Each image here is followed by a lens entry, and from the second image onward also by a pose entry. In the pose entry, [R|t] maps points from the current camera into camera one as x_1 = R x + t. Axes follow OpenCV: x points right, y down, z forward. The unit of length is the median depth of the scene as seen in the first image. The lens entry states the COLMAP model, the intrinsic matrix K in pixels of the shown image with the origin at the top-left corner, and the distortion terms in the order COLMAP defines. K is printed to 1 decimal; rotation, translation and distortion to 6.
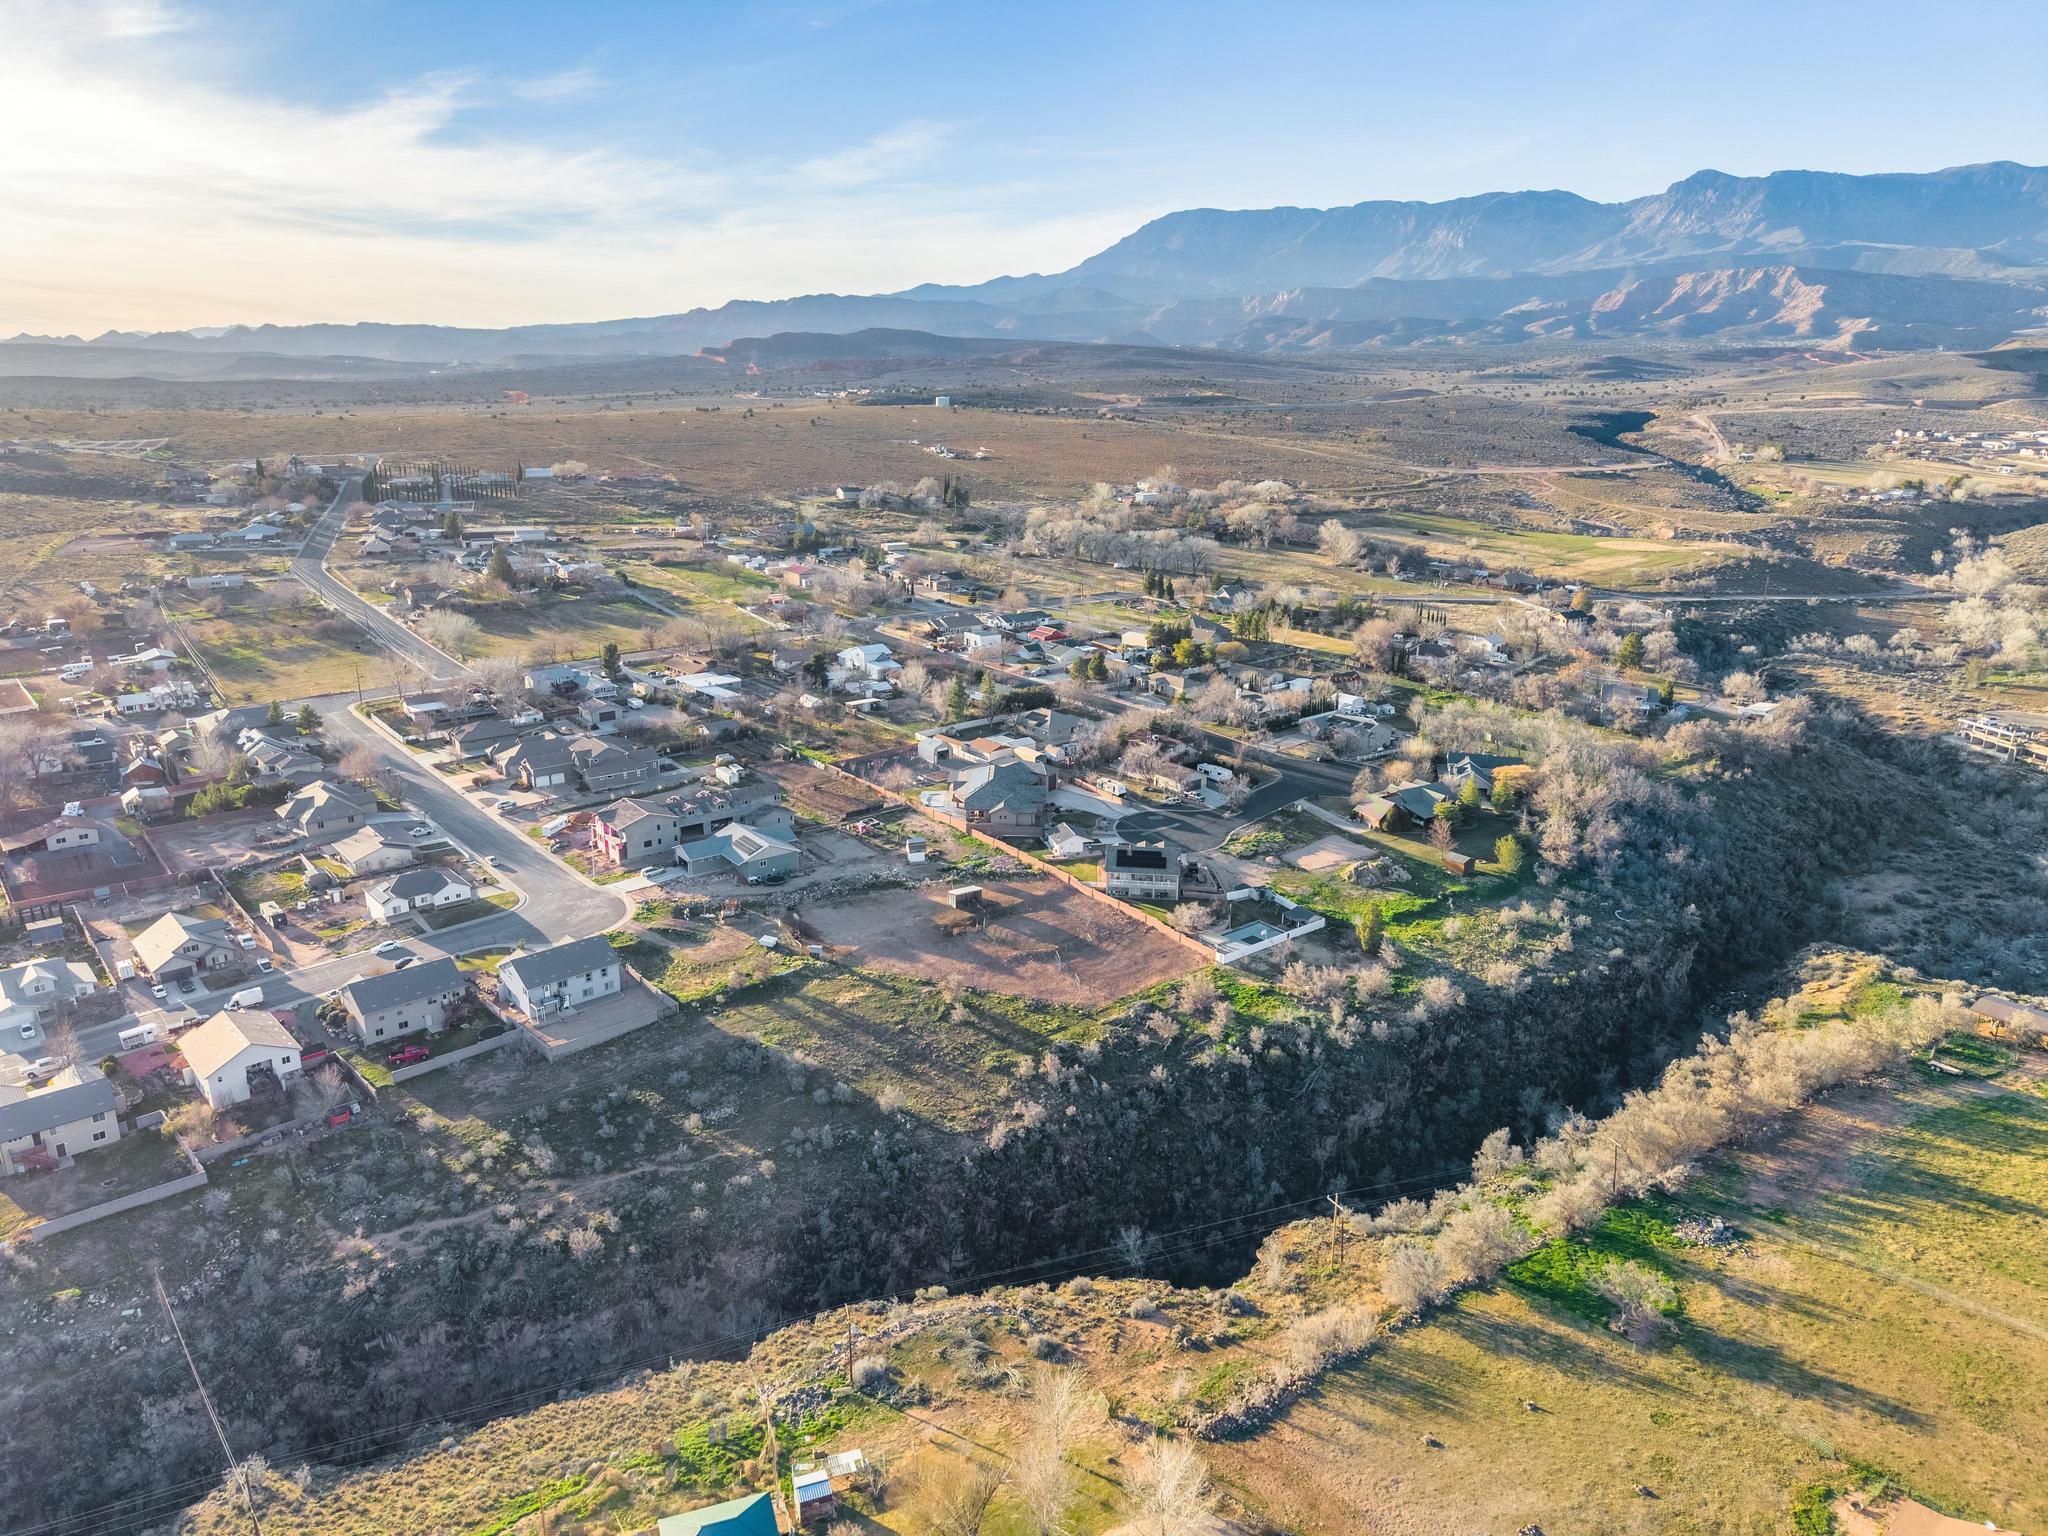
lens RADIAL K [[1369.7, 0, 1023.5], [0, 1369.7, 753.6], [0, 0, 1]] dist [0.019762, -0.020747]
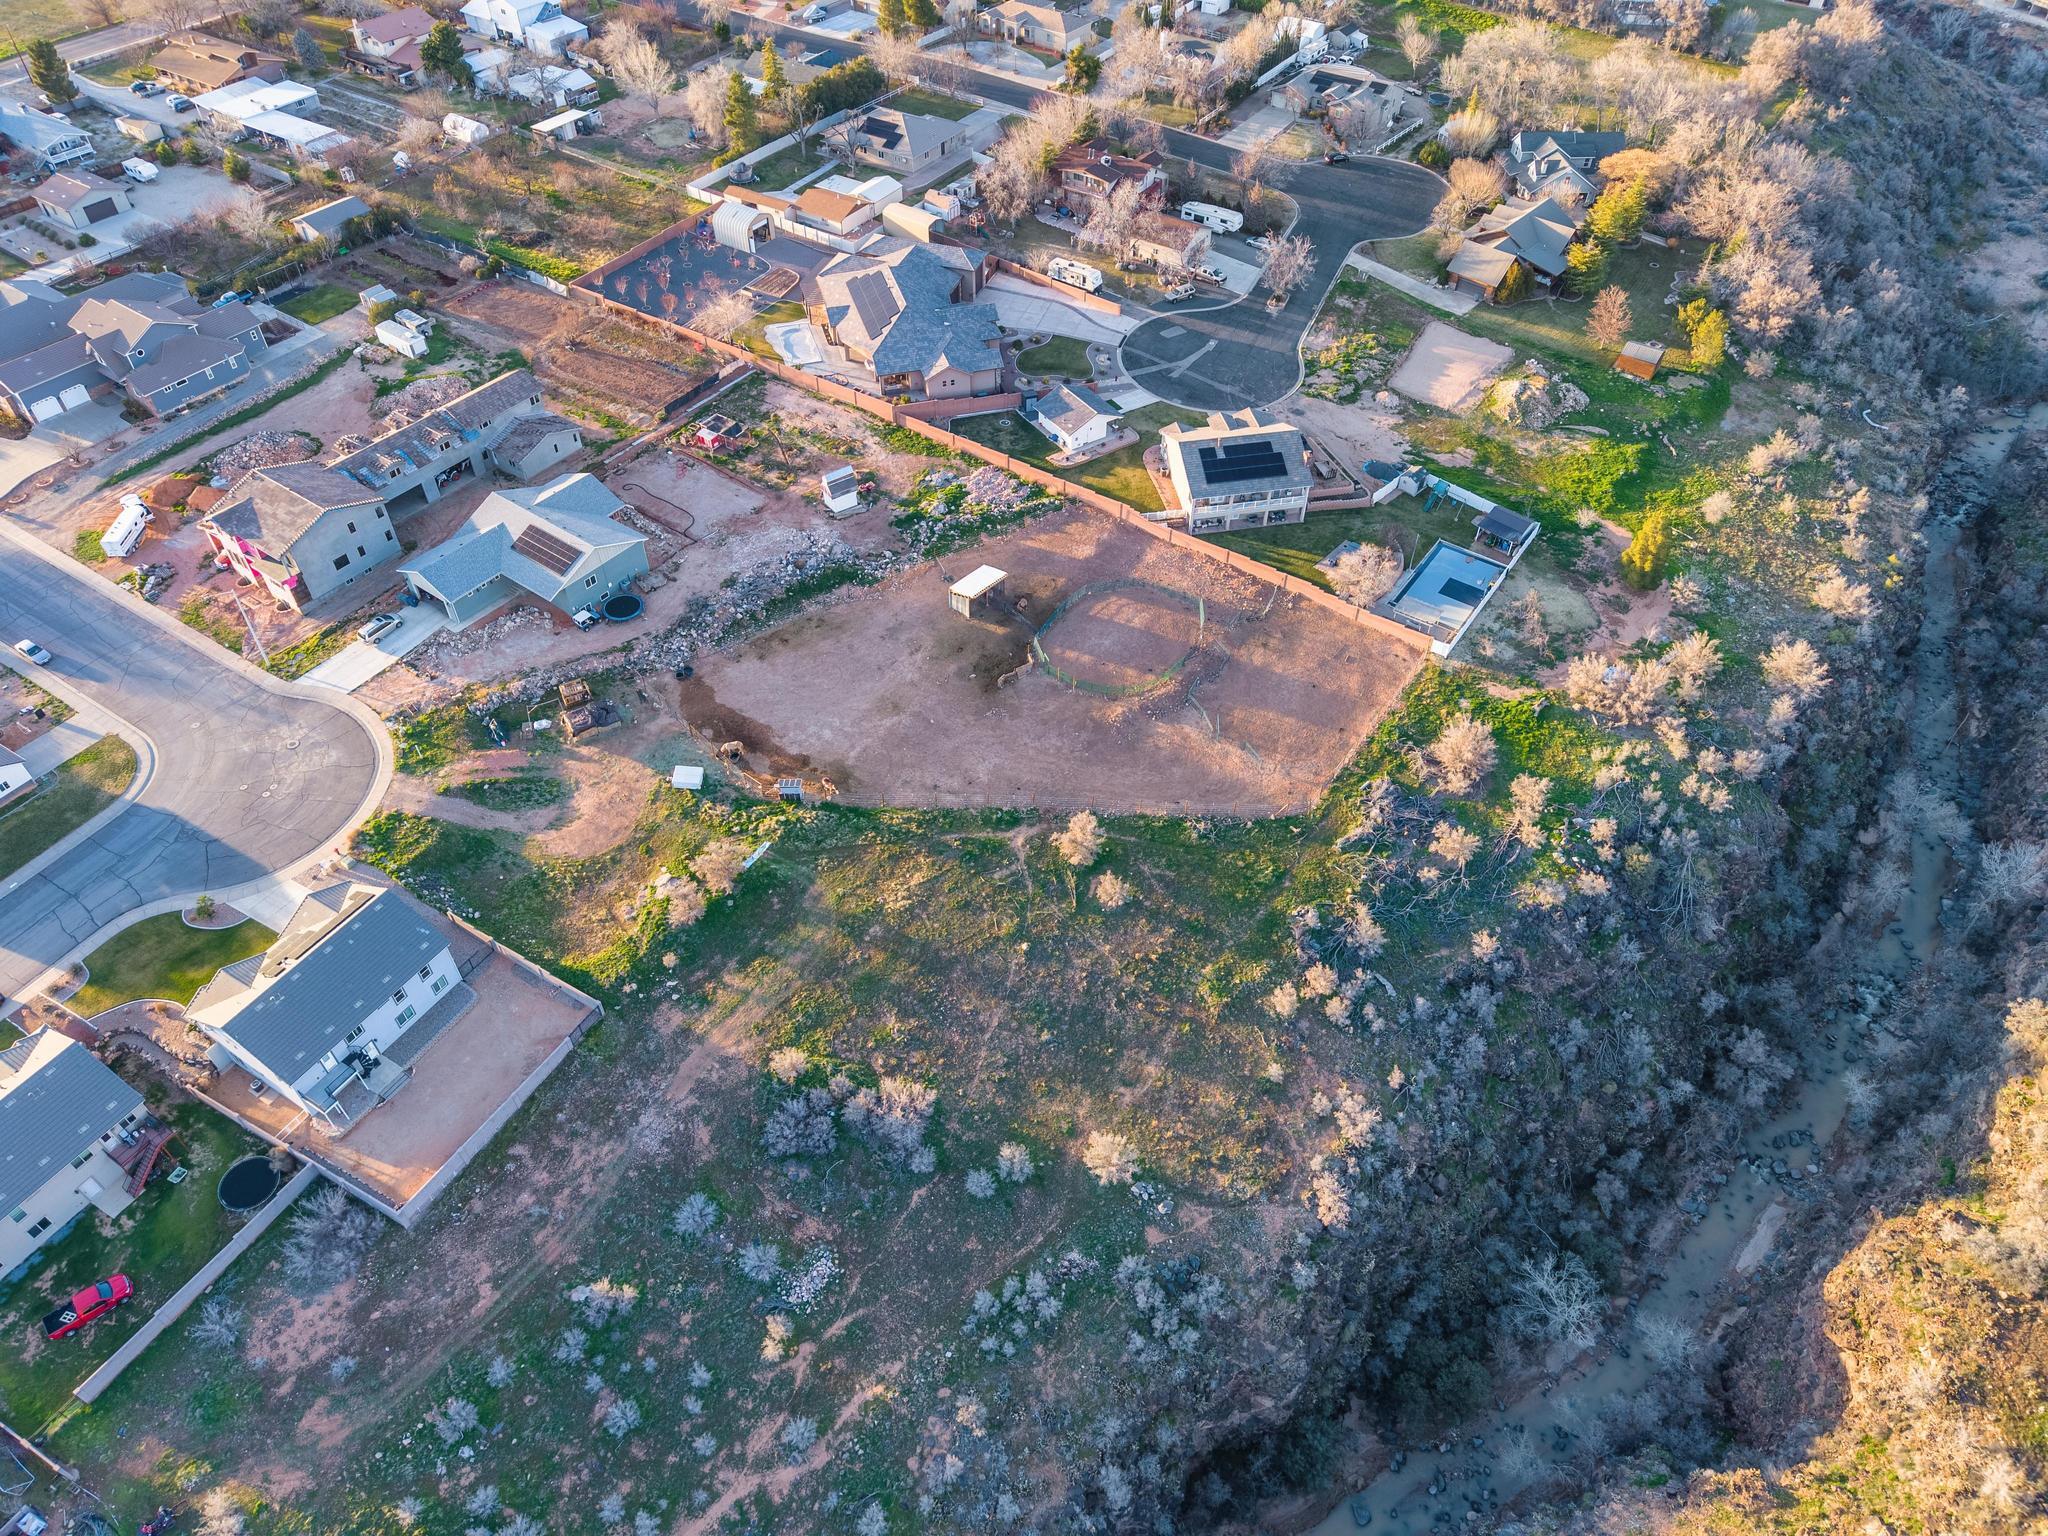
lens RADIAL K [[1369.7, 0, 1020.8], [0, 1369.7, 768.9], [0, 0, 1]] dist [0.019762, -0.020747]
pose [[0.956580, -0.208466, 0.203705, -0.158787], [0.080124, 0.860043, 0.503891, -0.118706], [-0.280240, -0.465690, 0.839403, 0.477895]]
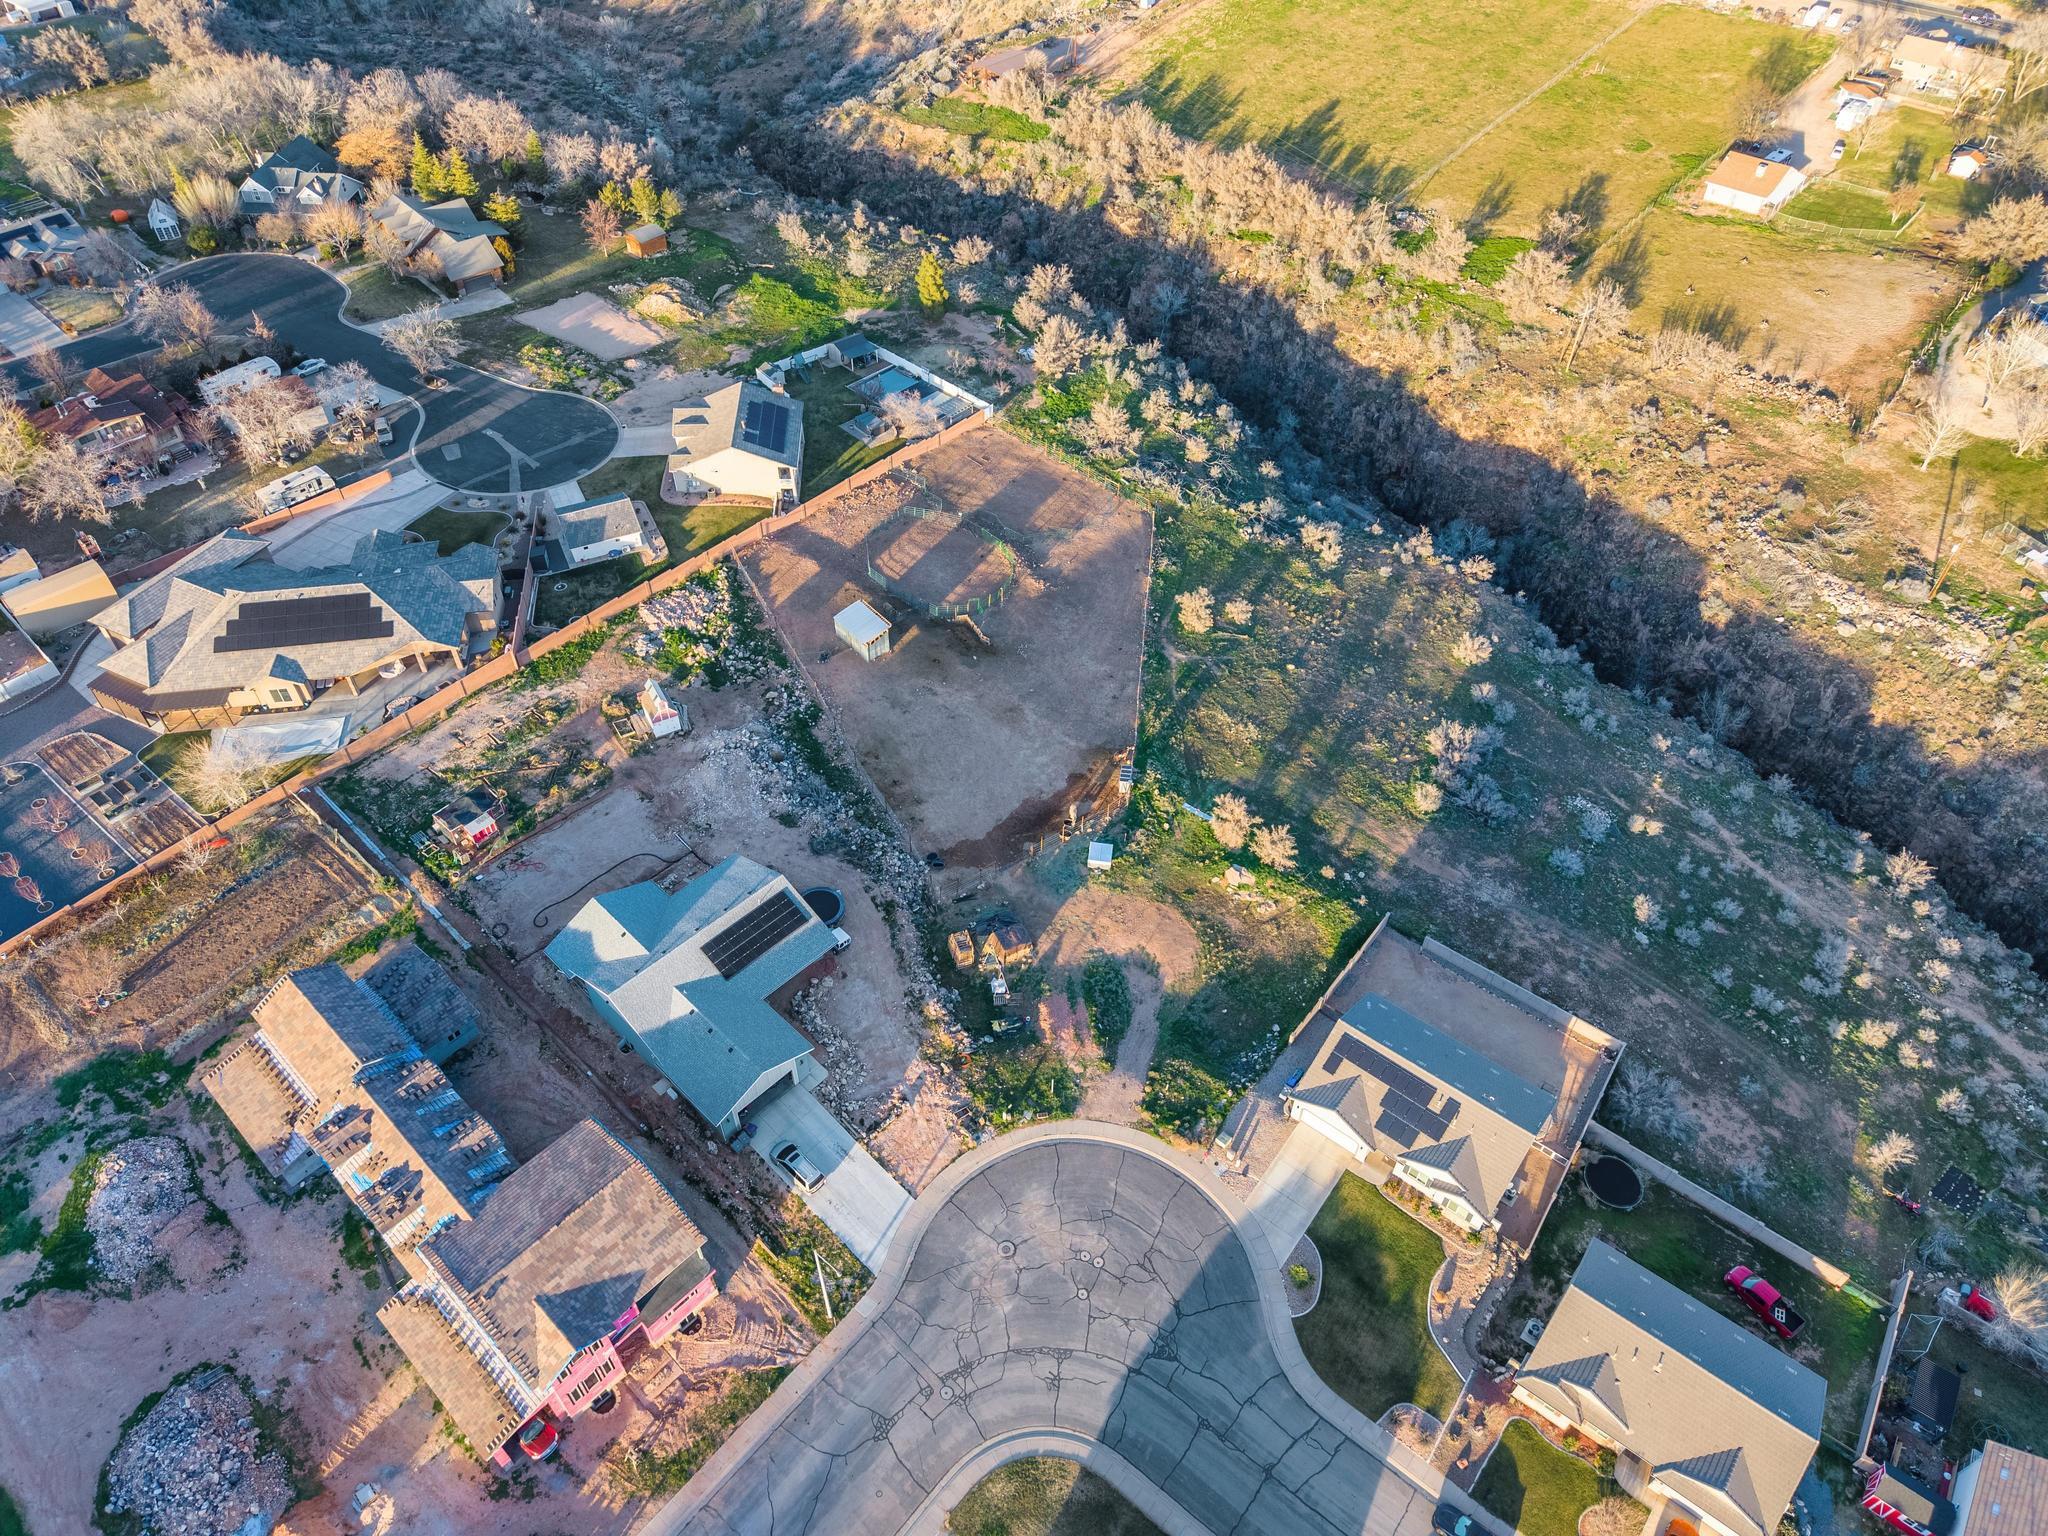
lens RADIAL K [[1369.7, 0, 1022.4], [0, 1369.7, 773.1], [0, 0, 1]] dist [0.019762, -0.020747]
pose [[-0.166213, -0.708613, 0.685741, -0.476795], [0.262460, 0.638538, 0.723453, -0.243731], [-0.950520, 0.300227, 0.079849, 0.912647]]
